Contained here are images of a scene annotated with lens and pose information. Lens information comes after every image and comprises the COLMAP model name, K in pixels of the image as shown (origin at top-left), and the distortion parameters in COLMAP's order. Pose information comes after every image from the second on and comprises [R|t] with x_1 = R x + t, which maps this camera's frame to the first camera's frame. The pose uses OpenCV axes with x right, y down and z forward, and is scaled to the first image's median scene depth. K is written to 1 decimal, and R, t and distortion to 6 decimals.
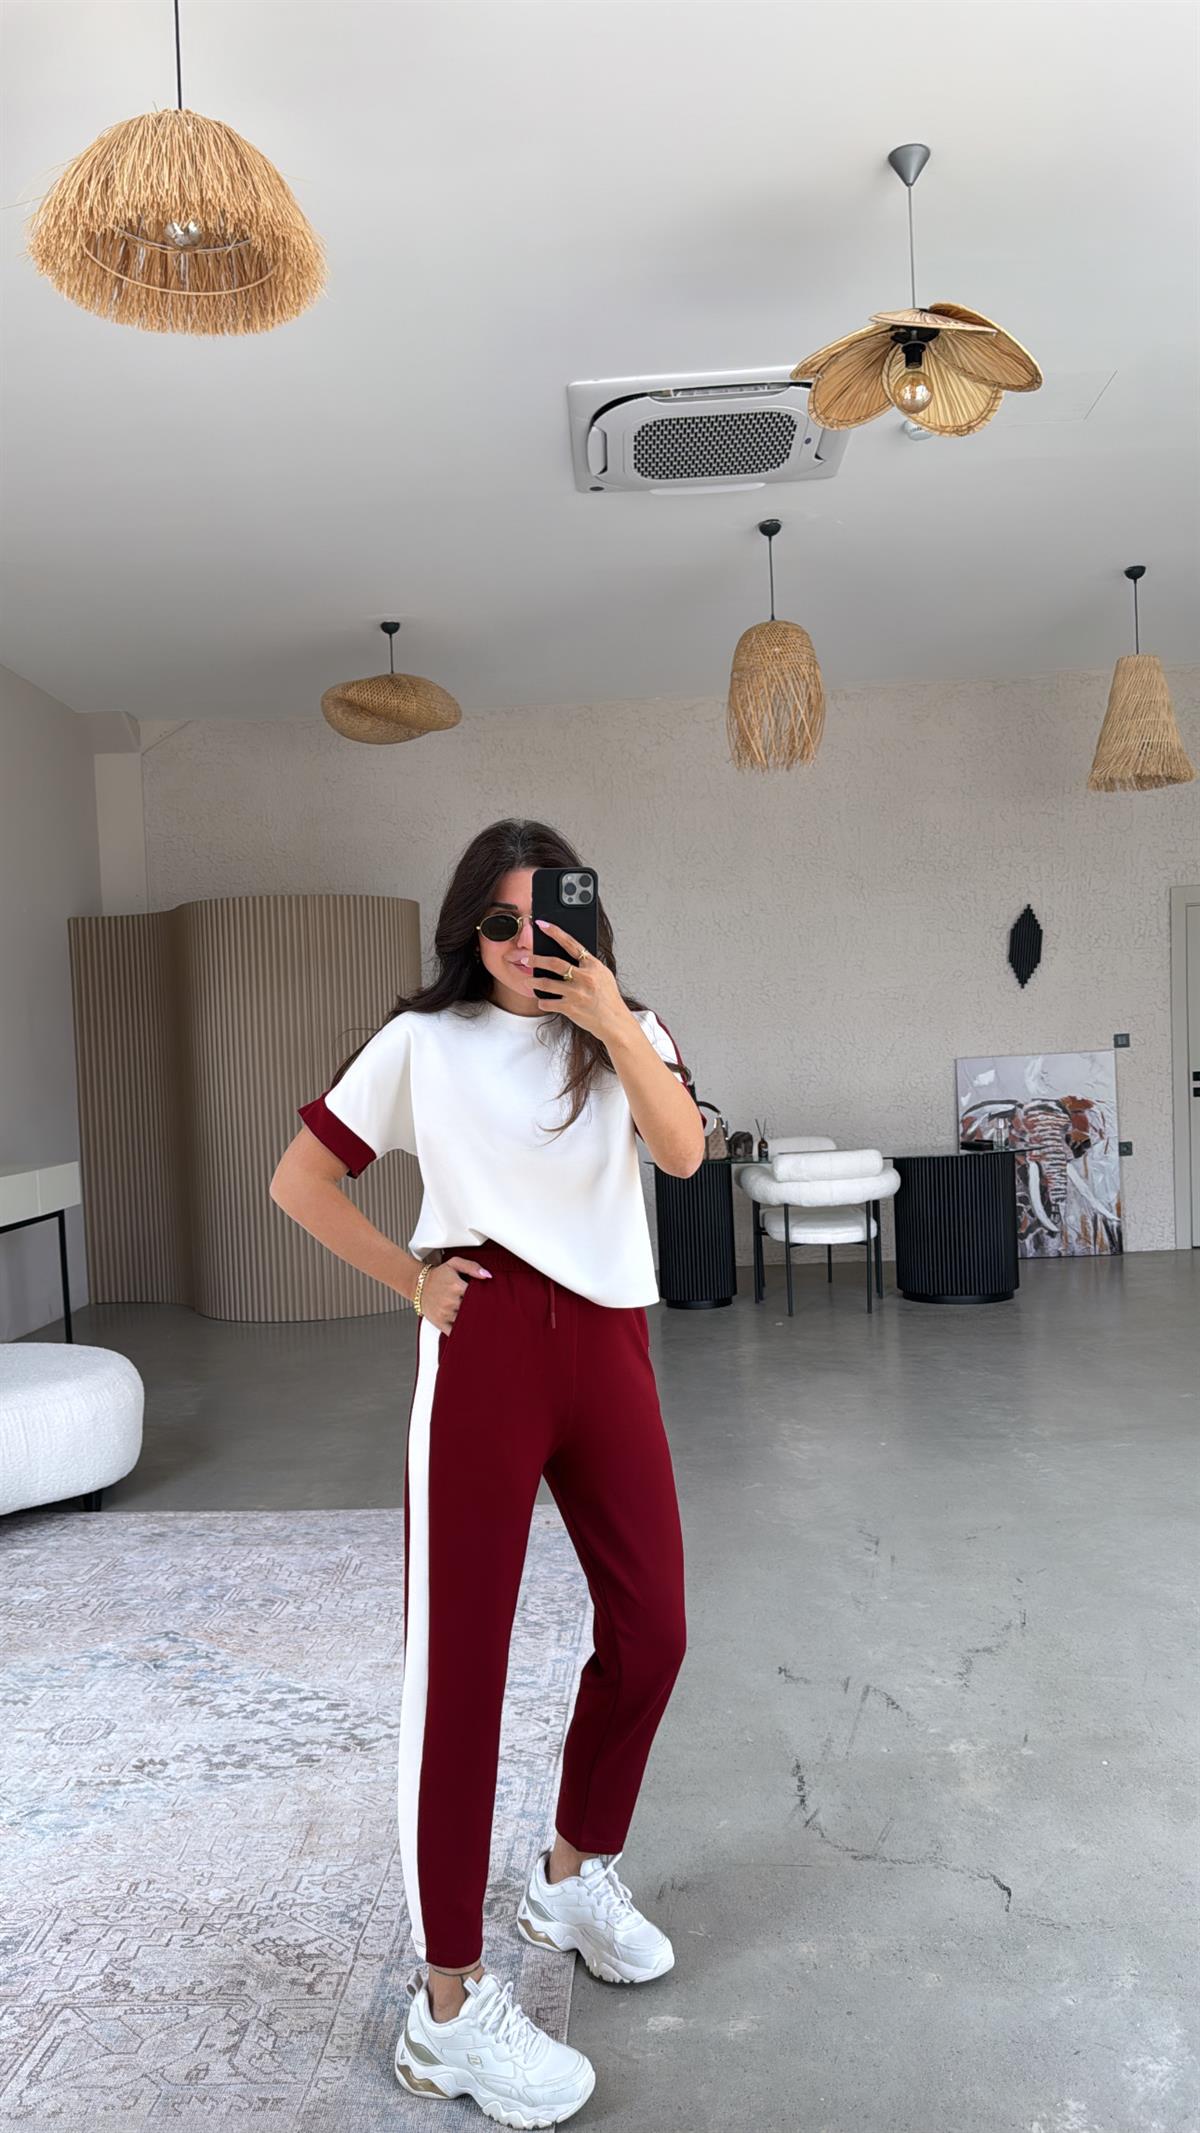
lens RADIAL K [[1596.3, 0, 555.5], [0, 1596.3, 1052.3], [0, 0, 1]] dist [0.063355, 0.185470]
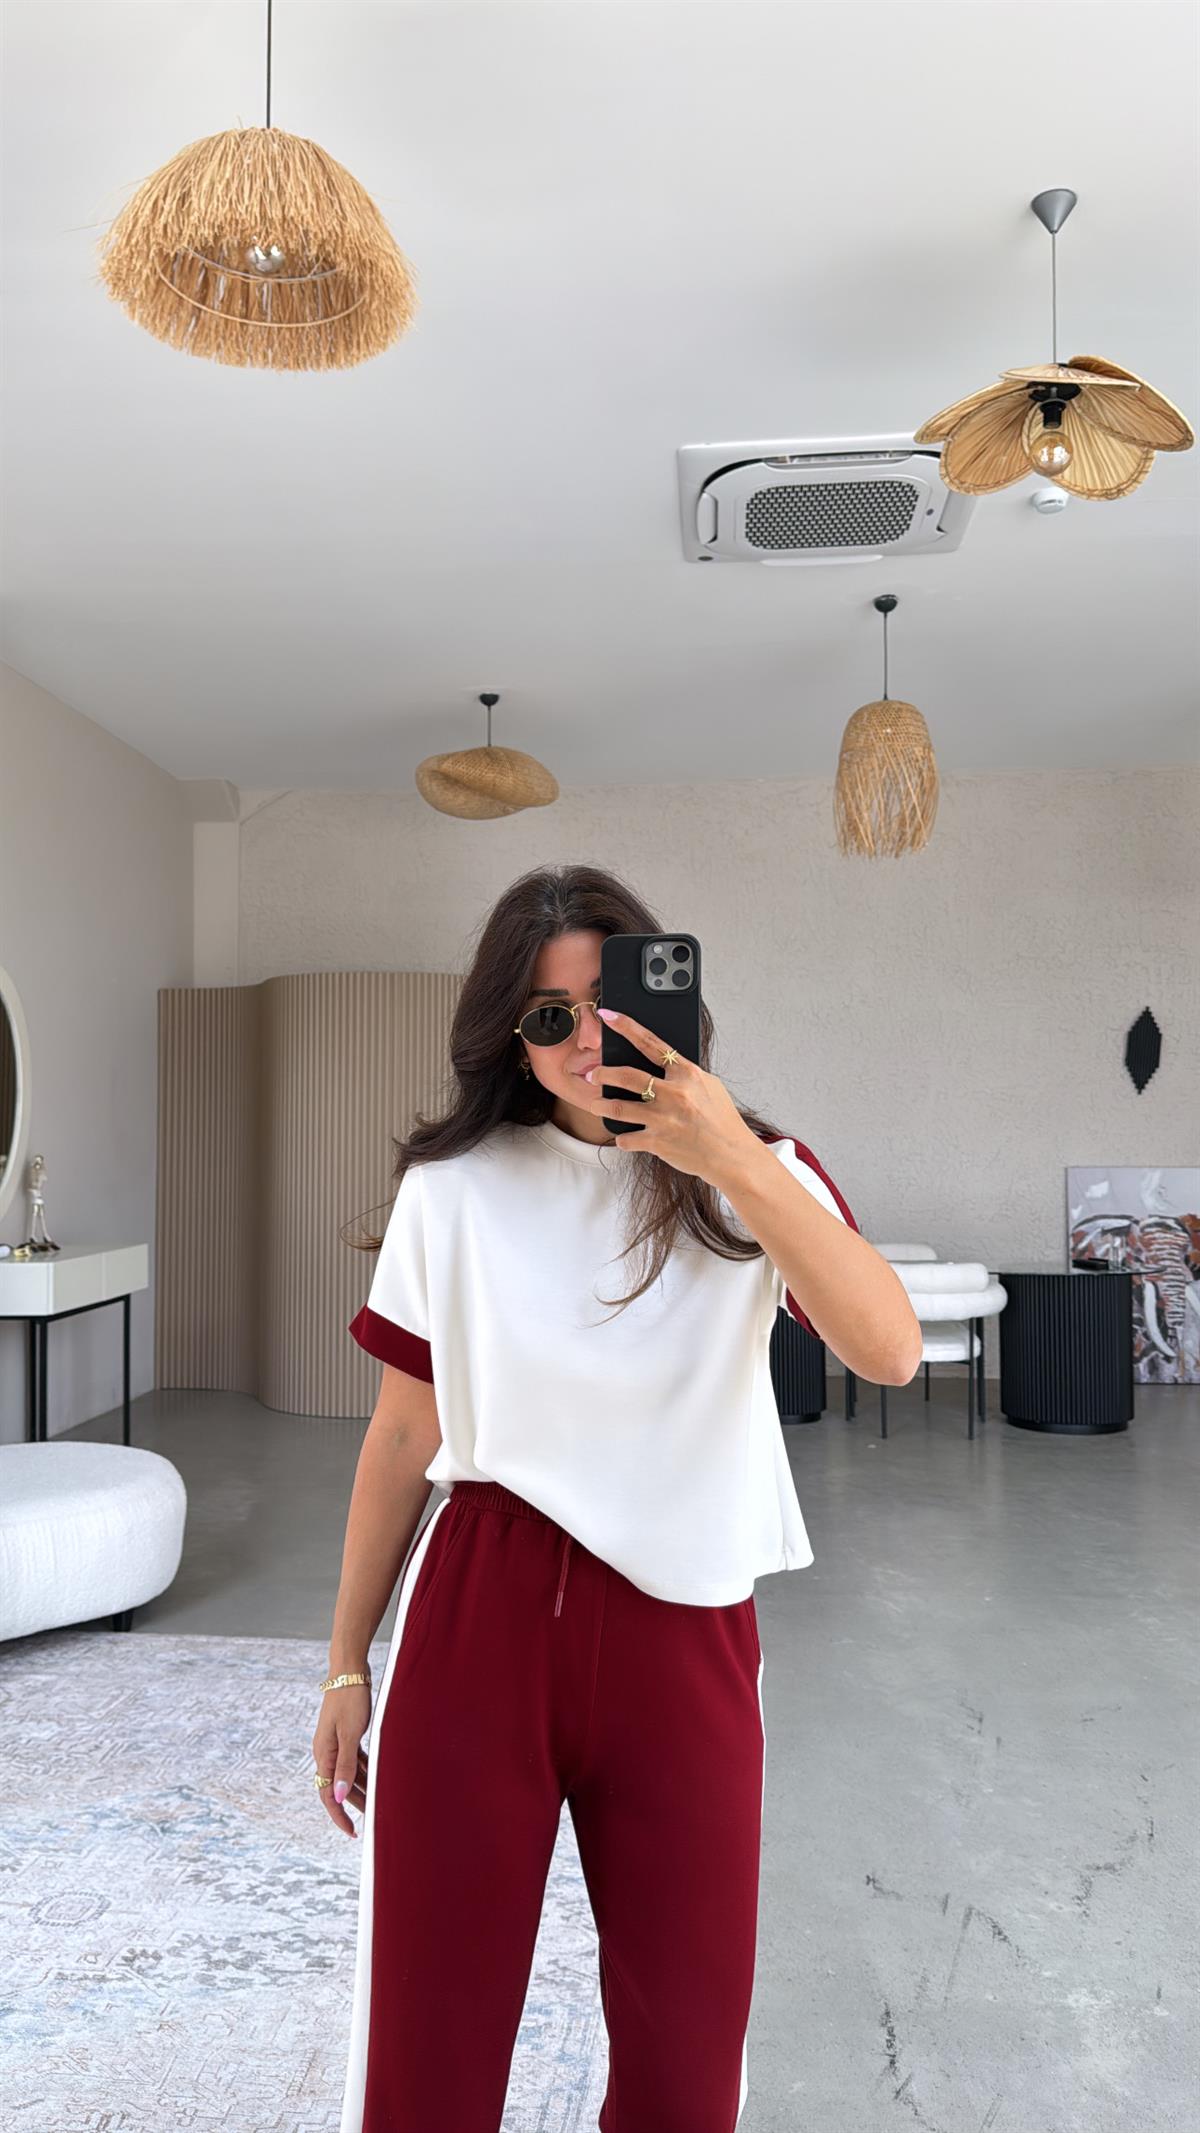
lens RADIAL K [[1510.2, 0, 600.0], [0, 1510.2, 1066.5], [0, 0, 1]] dist [0.116186, -0.047935]
pose [[0.998676, 0.036082, -0.036660, 0.009000], [-0.037457, 0.998593, -0.037530, -0.015309], [0.035254, 0.038854, 0.998623, 0.130918]]
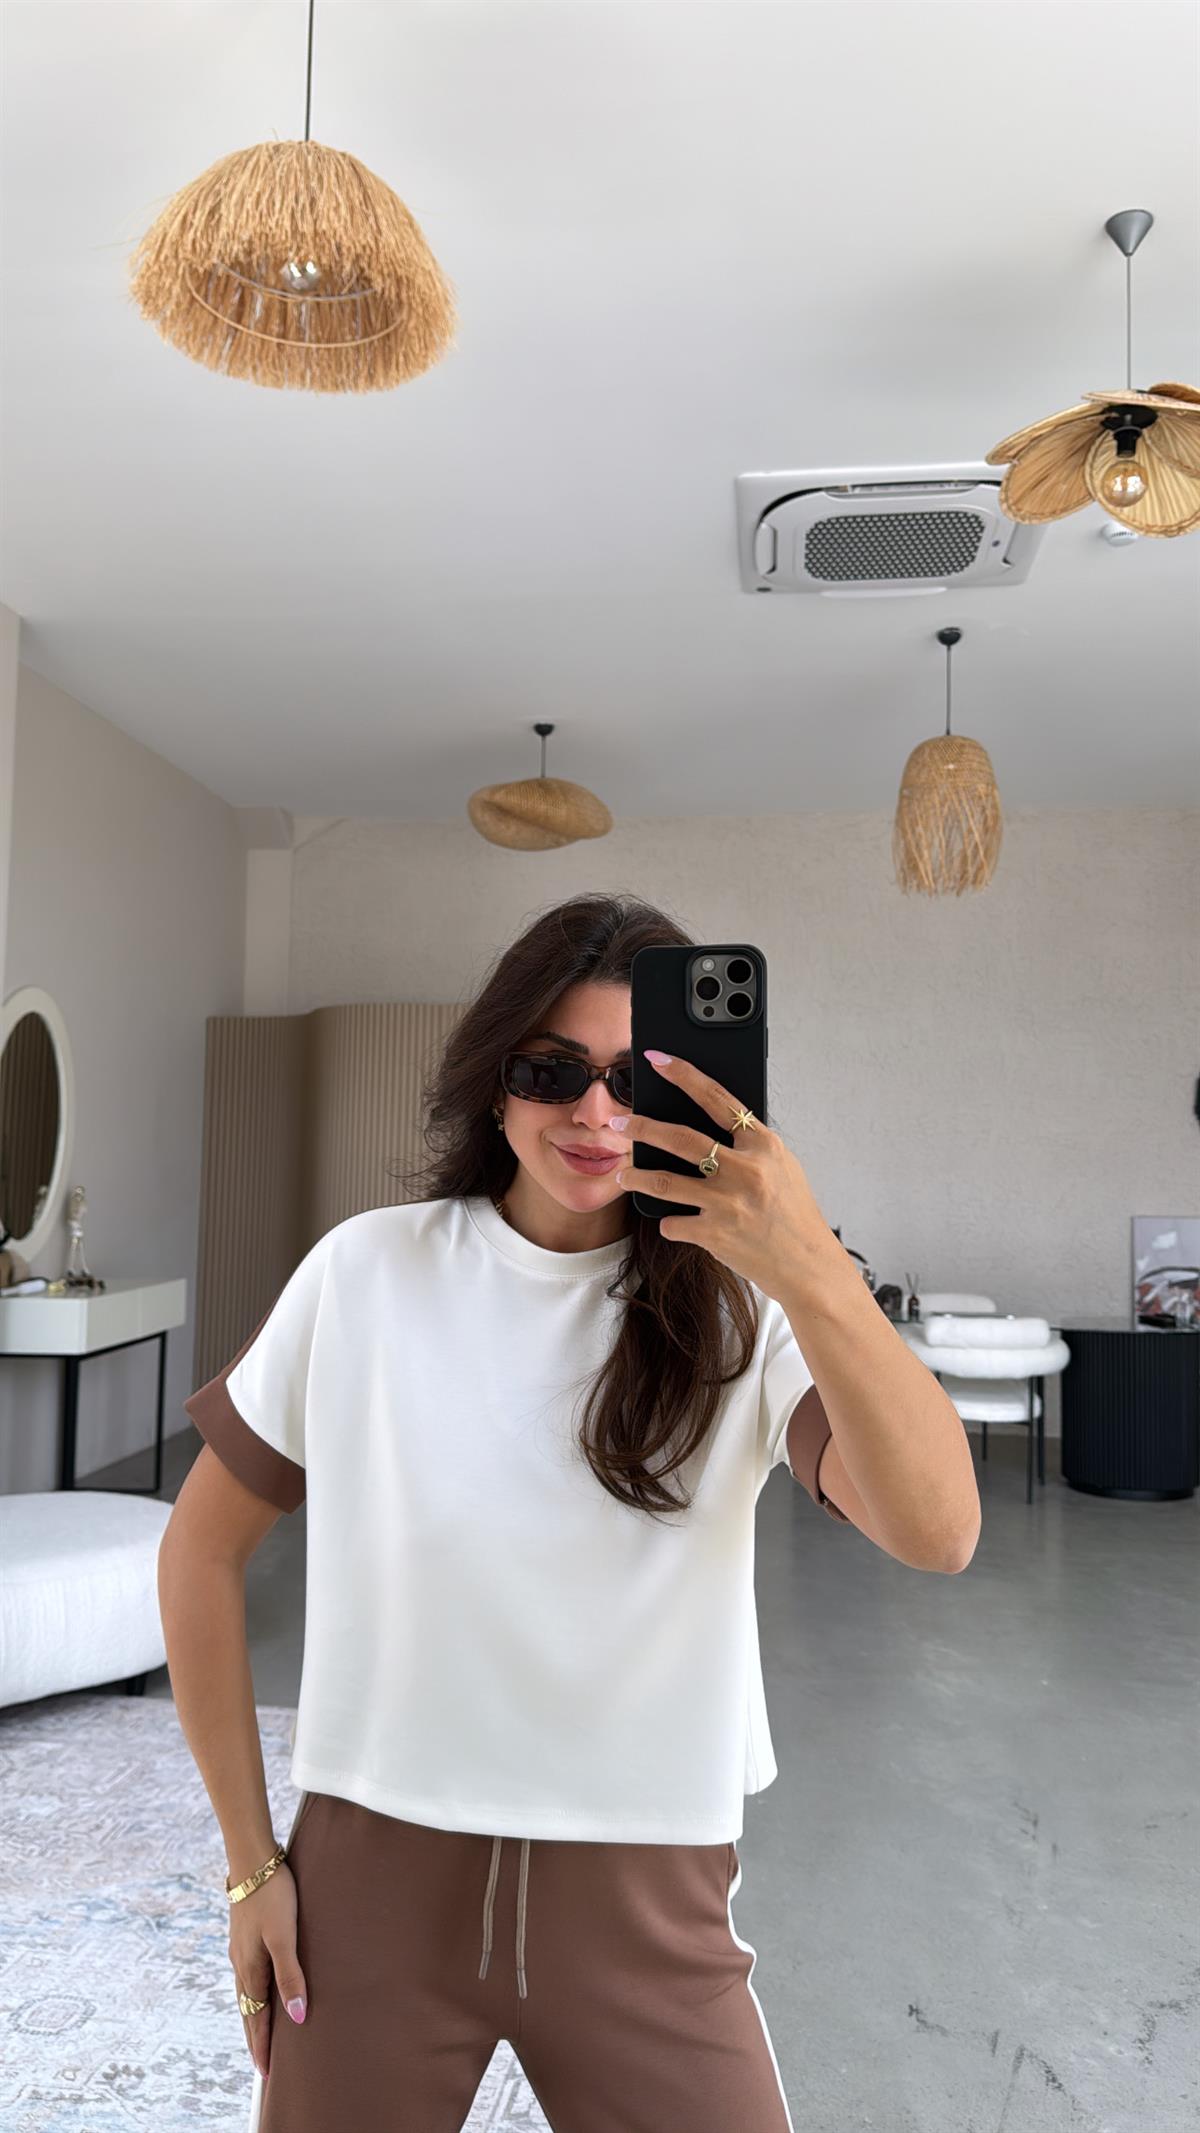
lens RADIAL K [[1482.4, 0, 628.5], [0, 1482.4, 1057.9], [0, 0, 1]] dist [0.102710, -0.039469]
pose [[0.996569, 0.051216, -0.065012, 0.022506], [-0.054852, 0.996954, -0.055438, -0.034123], [0.061975, 0.058814, 0.996343, 0.187315]]
